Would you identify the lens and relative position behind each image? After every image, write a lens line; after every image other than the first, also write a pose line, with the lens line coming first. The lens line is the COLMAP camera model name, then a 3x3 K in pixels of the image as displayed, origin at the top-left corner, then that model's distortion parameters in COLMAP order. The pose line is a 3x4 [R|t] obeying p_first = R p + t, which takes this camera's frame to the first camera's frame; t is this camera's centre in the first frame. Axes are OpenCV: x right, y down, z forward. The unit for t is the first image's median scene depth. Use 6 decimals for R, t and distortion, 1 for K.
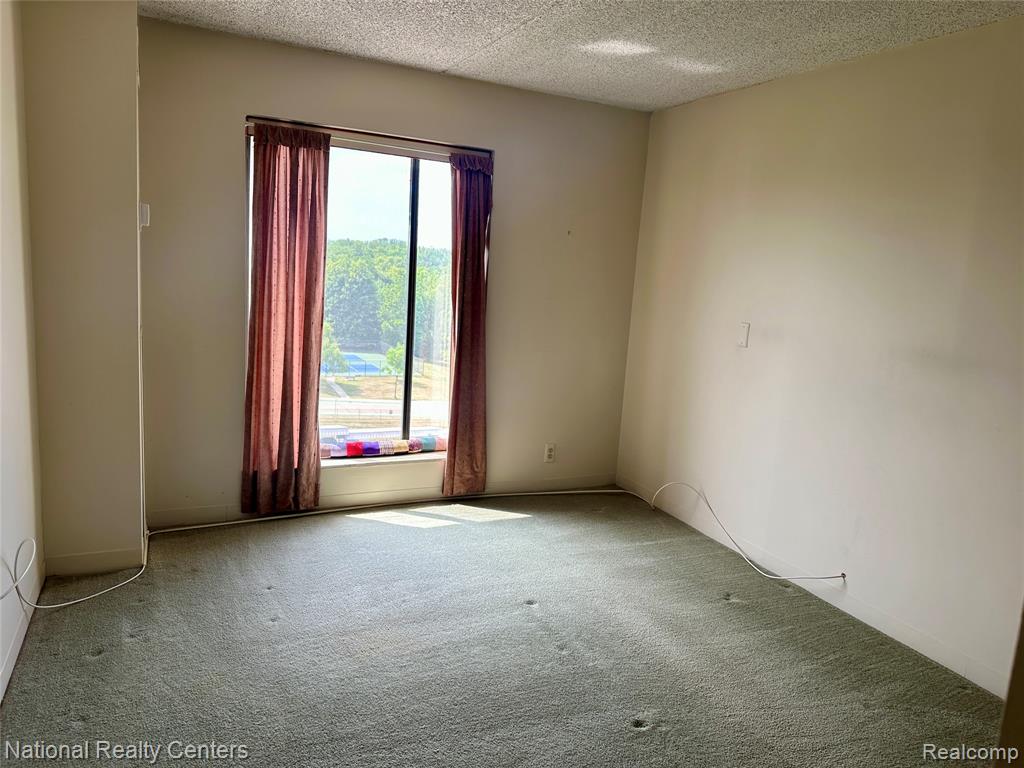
lens RADIAL K [[711.6, 0, 512.0], [0, 711.6, 384.0], [0, 0, 1]] dist [0.067383, -0.085526]
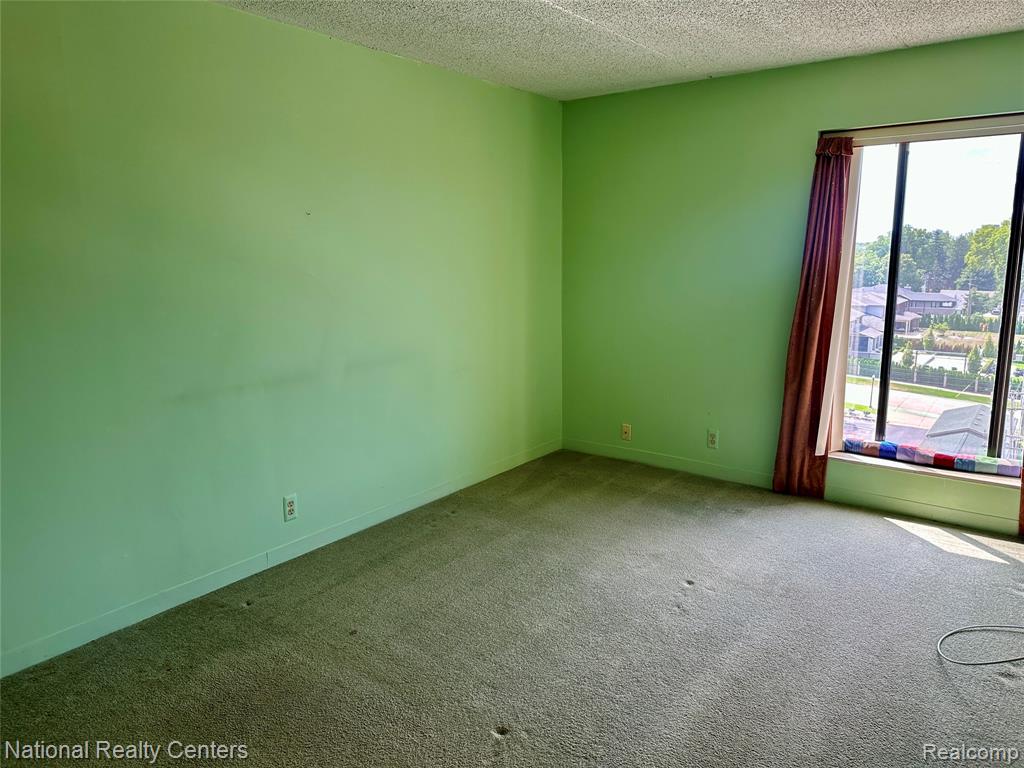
lens RADIAL K [[711.6, 0, 512.0], [0, 711.6, 384.0], [0, 0, 1]] dist [0.067383, -0.085526]
pose [[0.440328, 0.080481, -0.894223, 0.415170], [-0.106103, 0.993660, 0.037183, 0.020251], [0.891546, 0.078507, 0.446075, 0.099476]]
